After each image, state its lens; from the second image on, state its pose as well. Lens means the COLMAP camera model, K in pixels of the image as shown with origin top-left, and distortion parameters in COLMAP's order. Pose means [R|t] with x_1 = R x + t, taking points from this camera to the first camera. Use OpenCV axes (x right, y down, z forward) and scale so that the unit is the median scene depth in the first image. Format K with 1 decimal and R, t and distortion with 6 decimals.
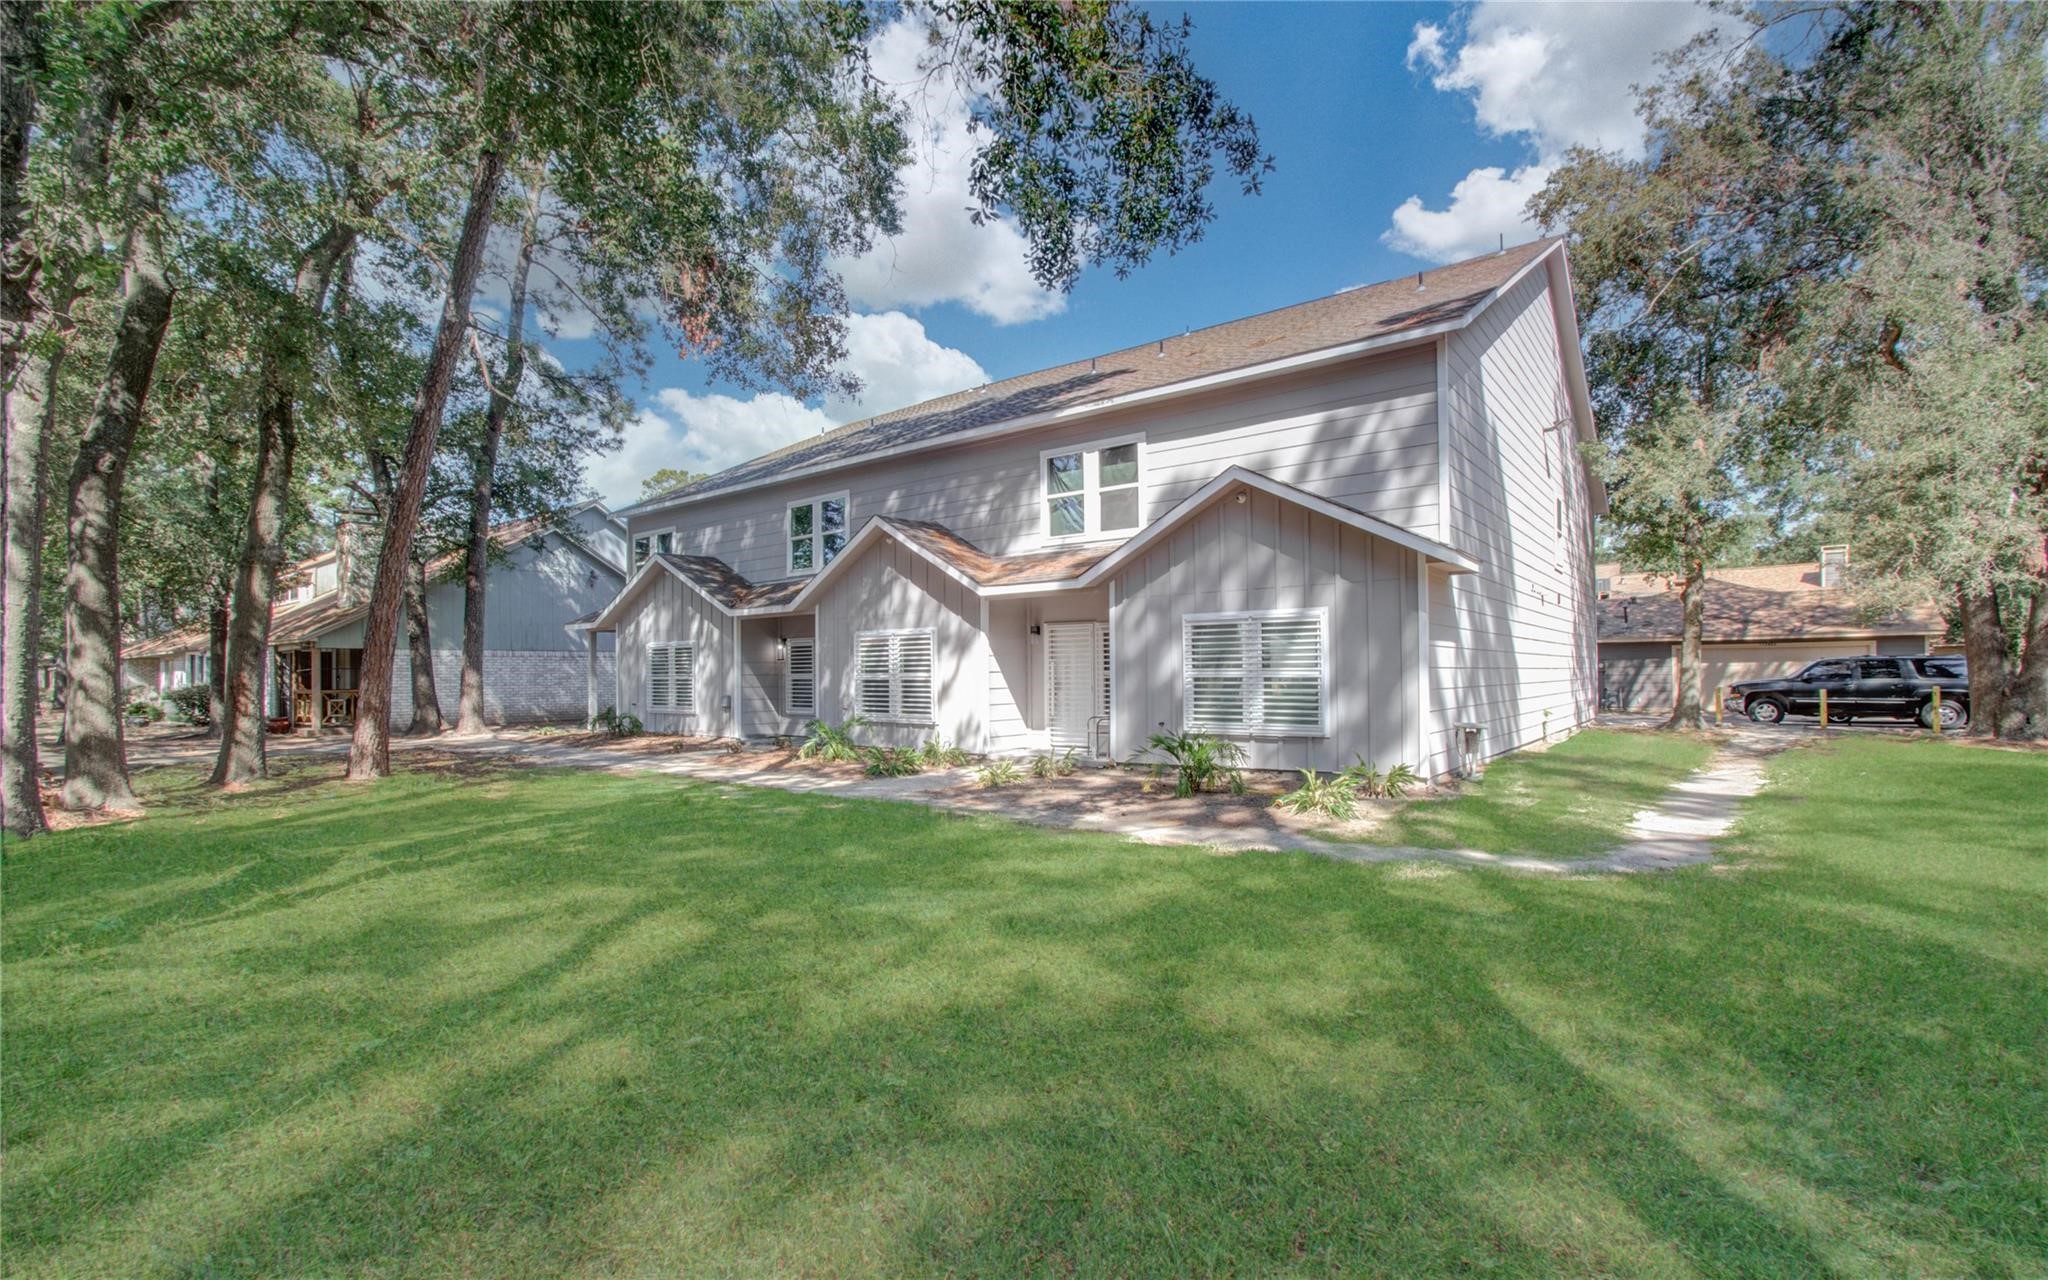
lens RADIAL K [[894.1, 0, 1034.3], [0, 894.1, 662.0], [0, 0, 1]] dist [-0.001221, 0.000643]
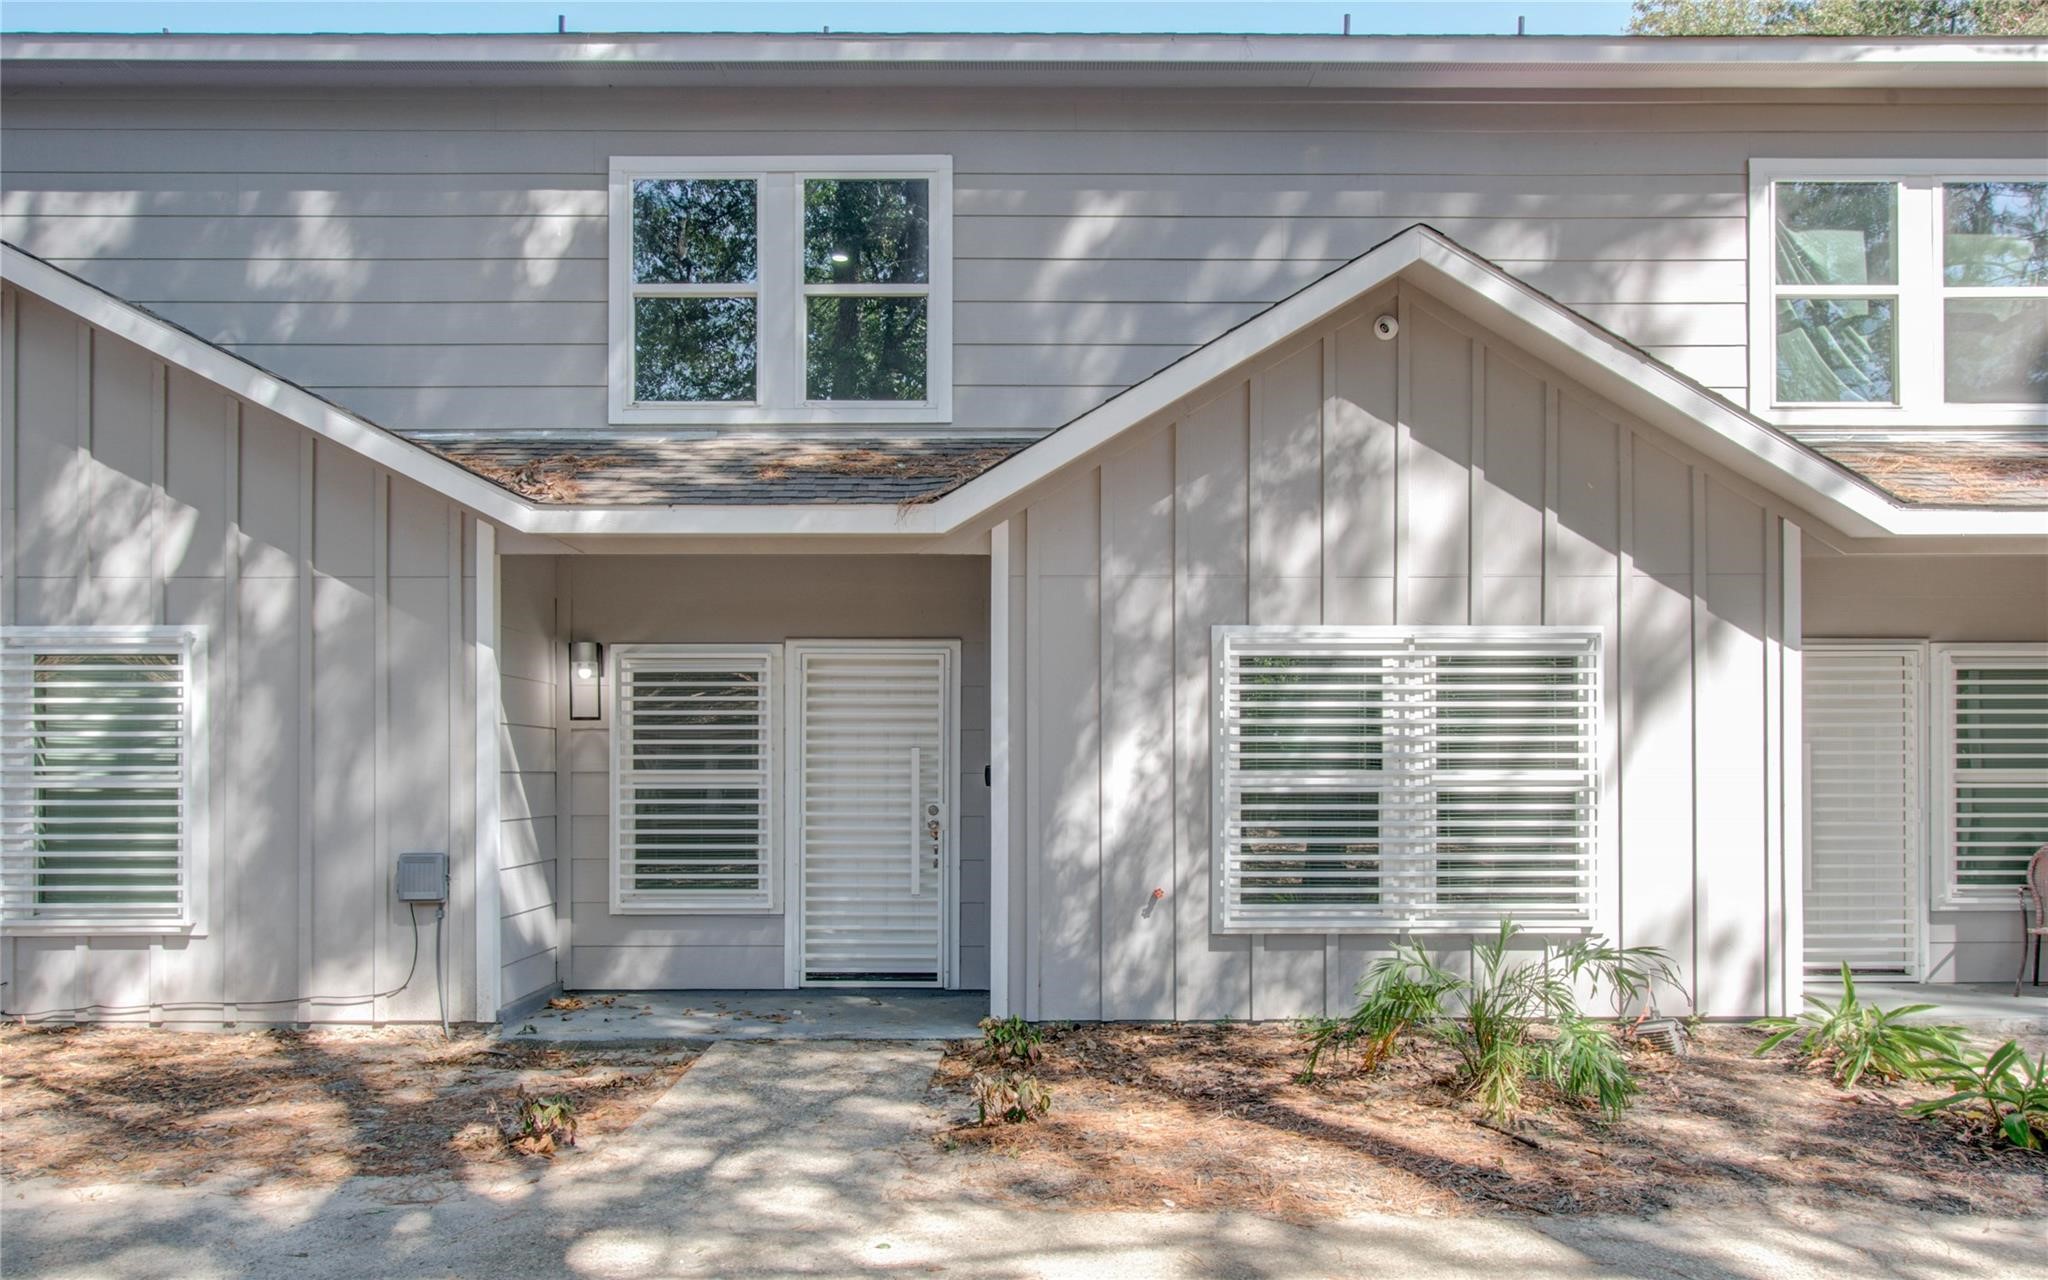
lens RADIAL K [[1405.3, 0, 1022.4], [0, 1405.3, 773.6], [0, 0, 1]] dist [-0.005092, -0.001219]
pose [[0.784371, 0.007595, 0.620245, -0.462686], [-0.013160, 0.999904, 0.004398, 0.010925], [-0.620152, -0.011612, 0.784396, 0.596452]]
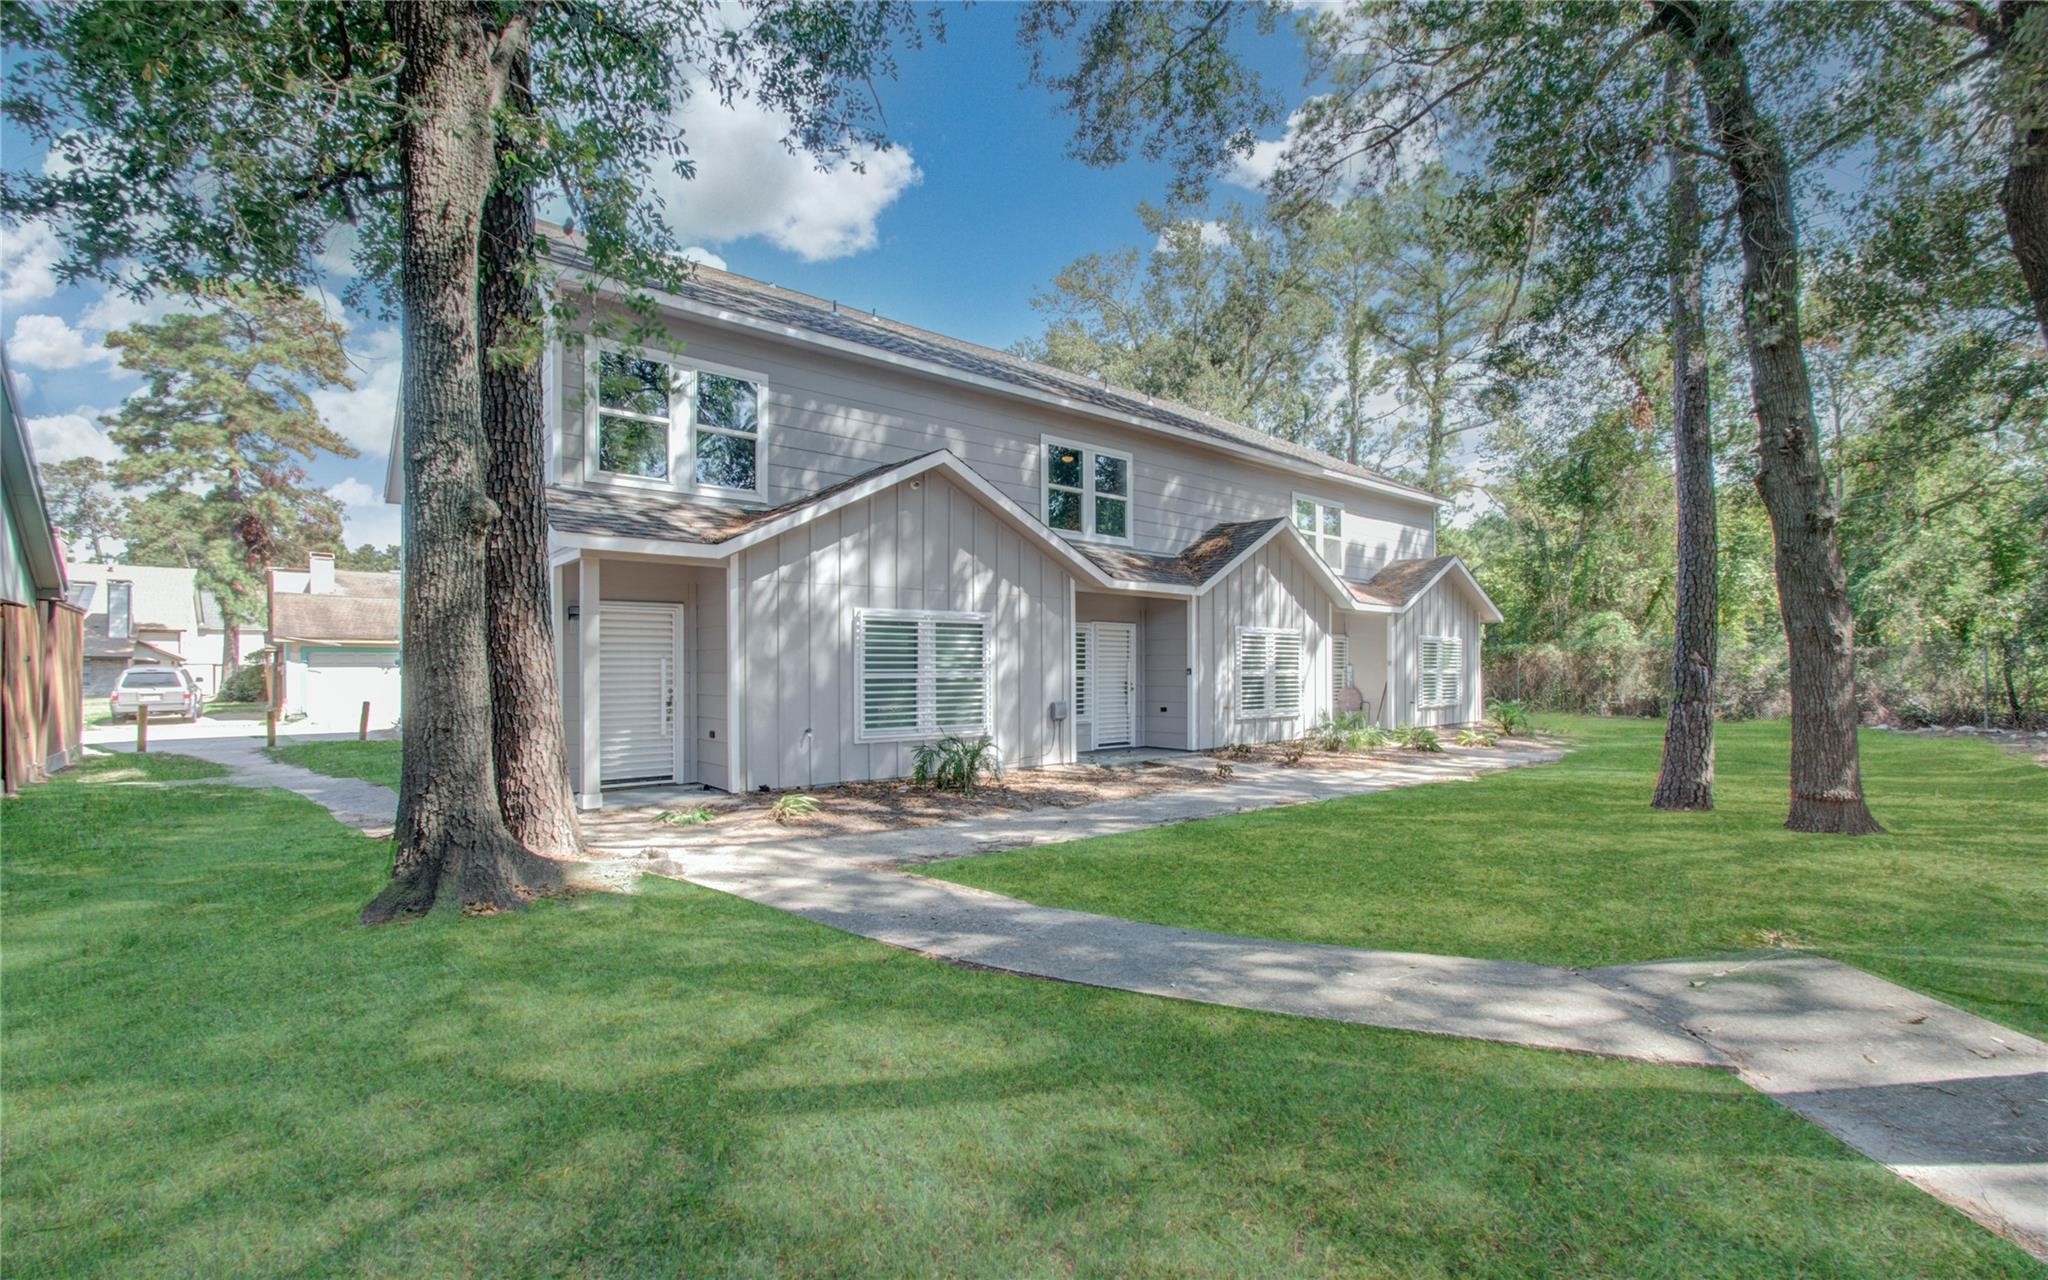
lens RADIAL K [[894.1, 0, 1034.3], [0, 894.1, 662.0], [0, 0, 1]] dist [-0.001221, 0.000643]
pose [[0.196251, 0.015479, 0.980432, -1.026316], [-0.013065, 0.999828, -0.013170, 0.017172], [-0.980467, -0.010225, 0.196419, 0.894810]]
